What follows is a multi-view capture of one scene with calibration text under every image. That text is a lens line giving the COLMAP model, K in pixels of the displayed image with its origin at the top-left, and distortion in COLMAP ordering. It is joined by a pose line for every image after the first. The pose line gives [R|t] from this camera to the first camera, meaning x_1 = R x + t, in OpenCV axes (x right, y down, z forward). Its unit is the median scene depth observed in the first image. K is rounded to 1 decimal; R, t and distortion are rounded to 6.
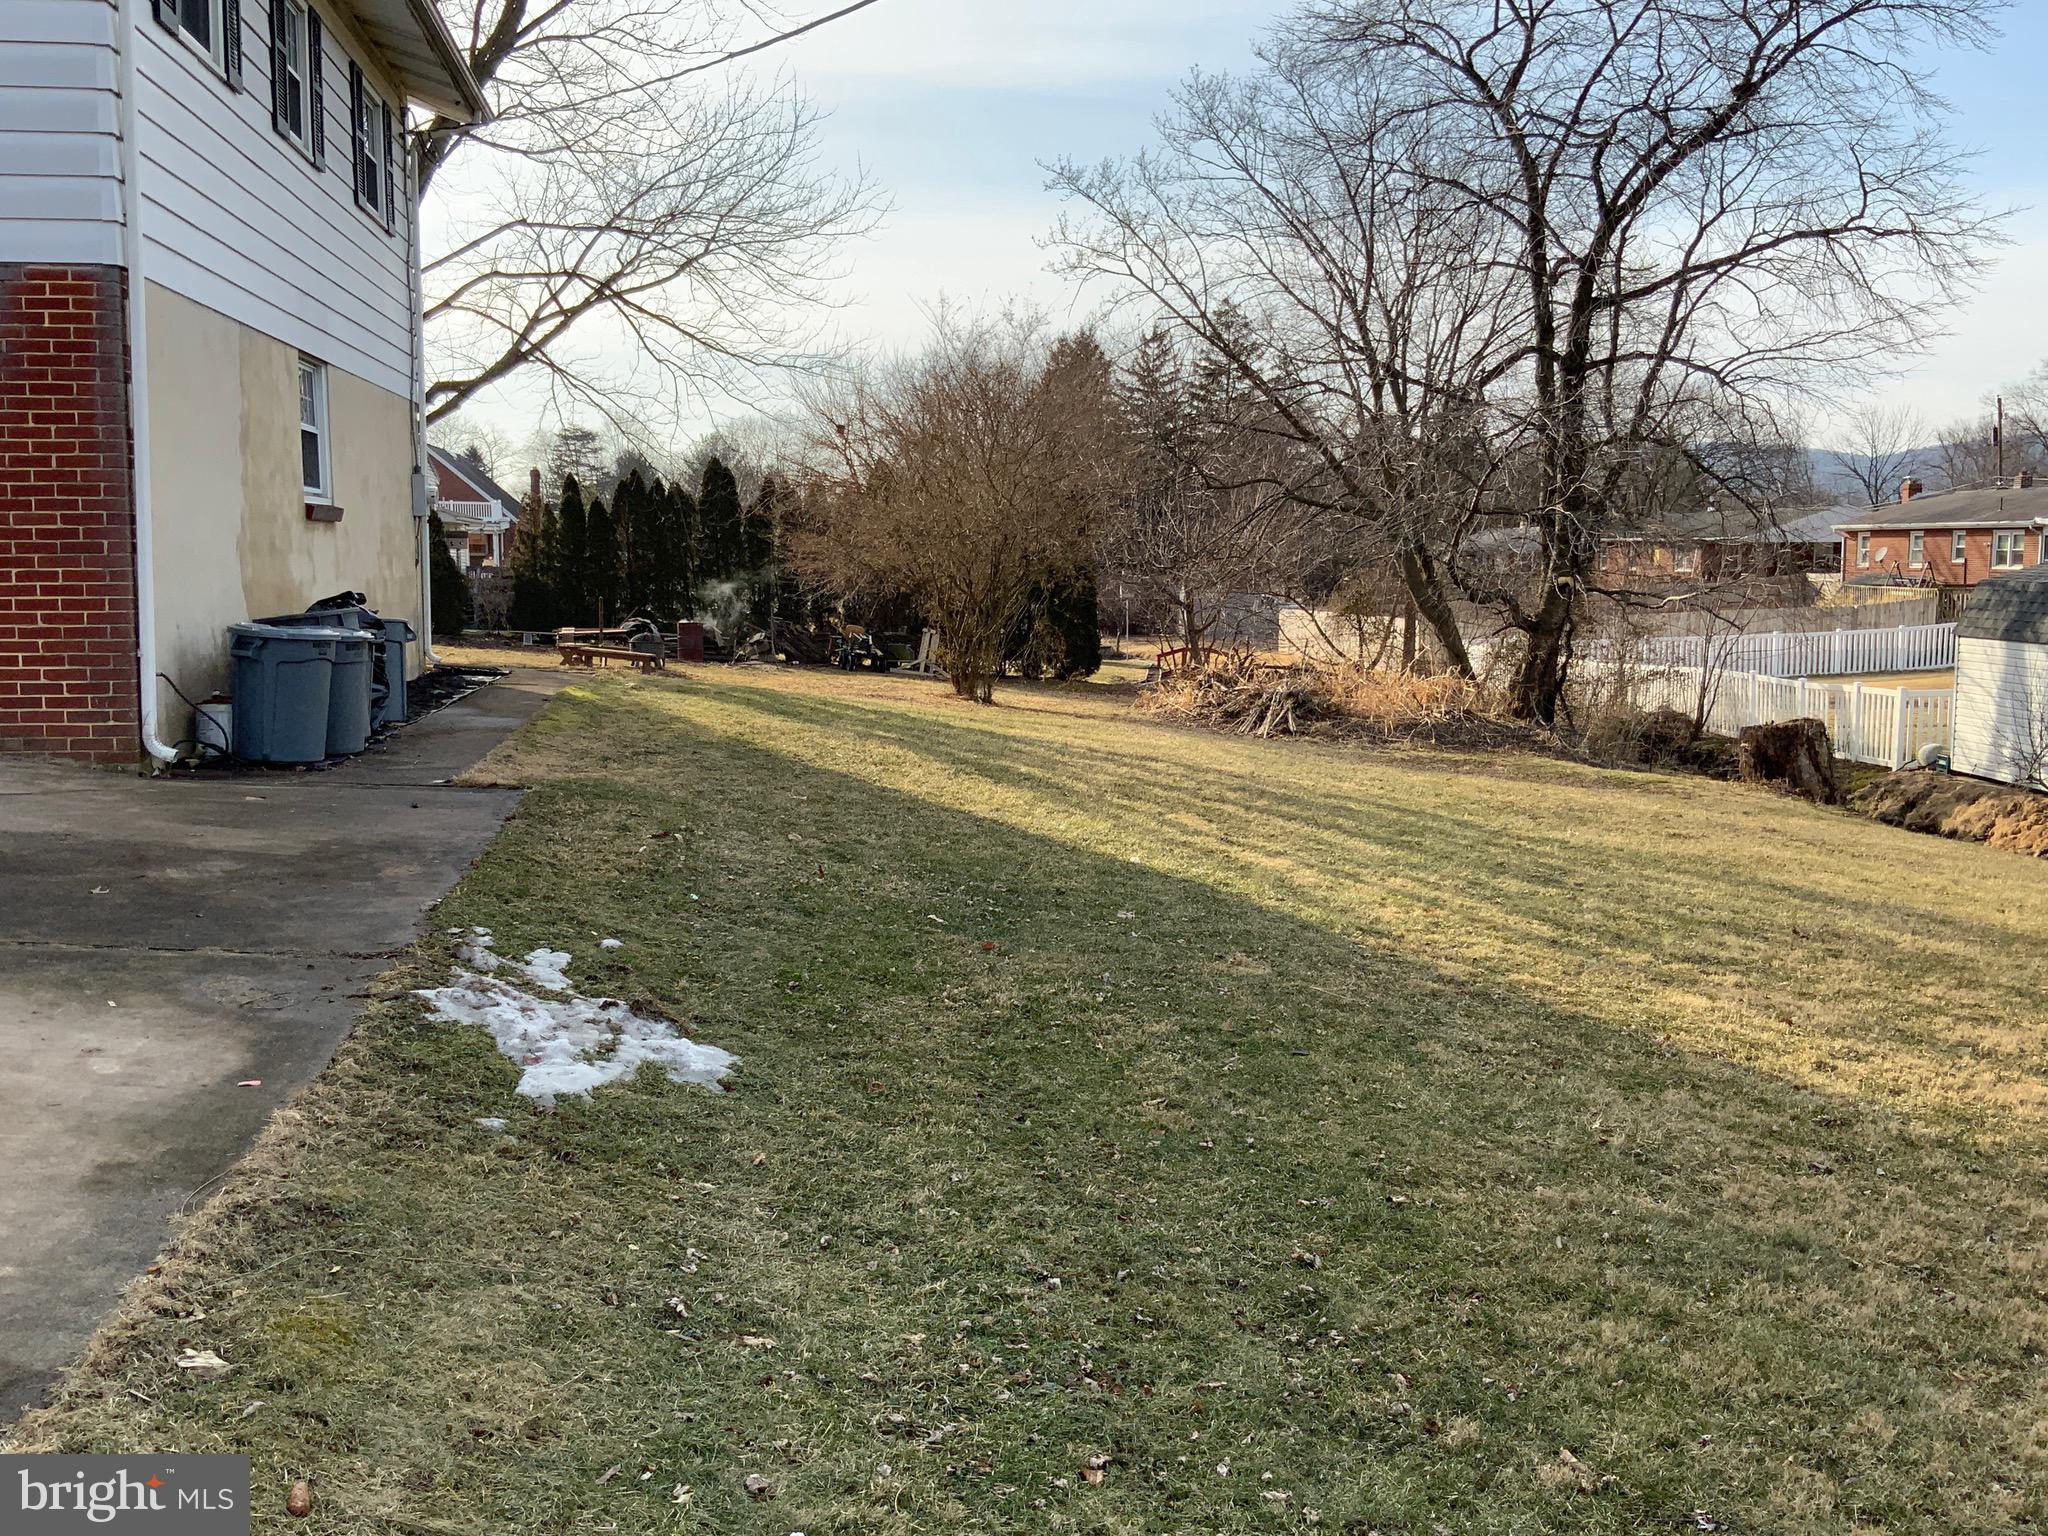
lens RADIAL K [[1988.9, 0, 1021.9], [0, 1988.9, 771.4], [0, 0, 1]] dist [0.000752, 0.000000]
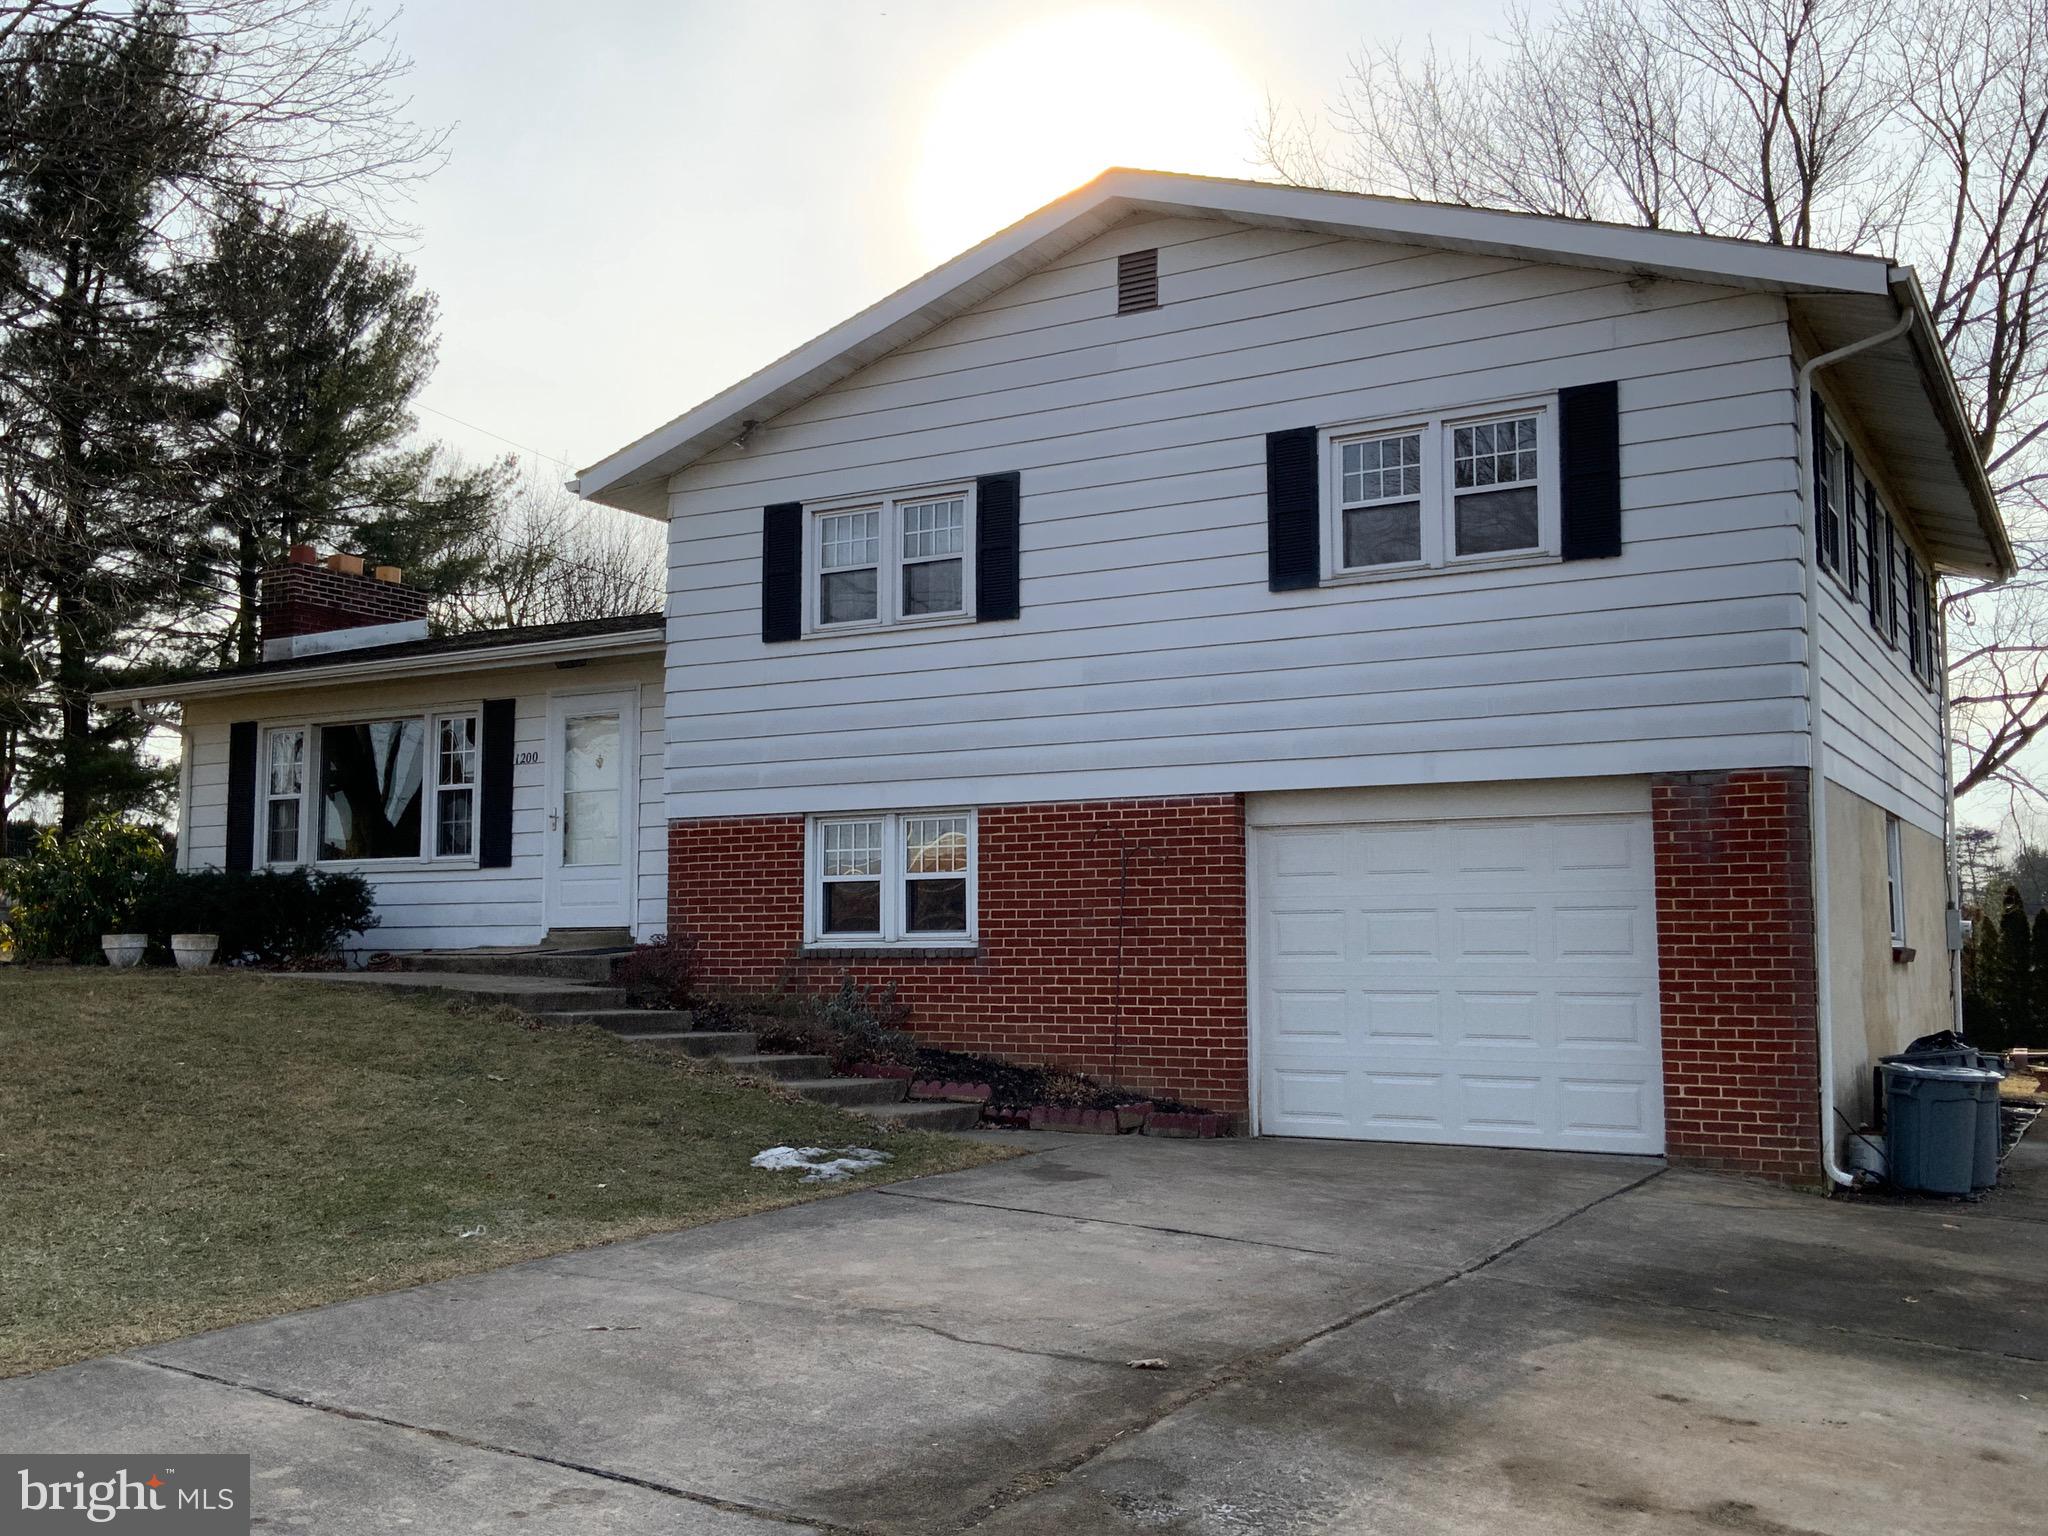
lens RADIAL K [[1988.9, 0, 1025.5], [0, 1988.9, 761.2], [0, 0, 1]] dist [0.000752, 0.000000]
pose [[0.789486, -0.061869, -0.610642, -0.087116], [-0.066061, 0.980561, -0.184758, -0.001605], [0.610203, 0.186203, 0.770053, -0.223087]]
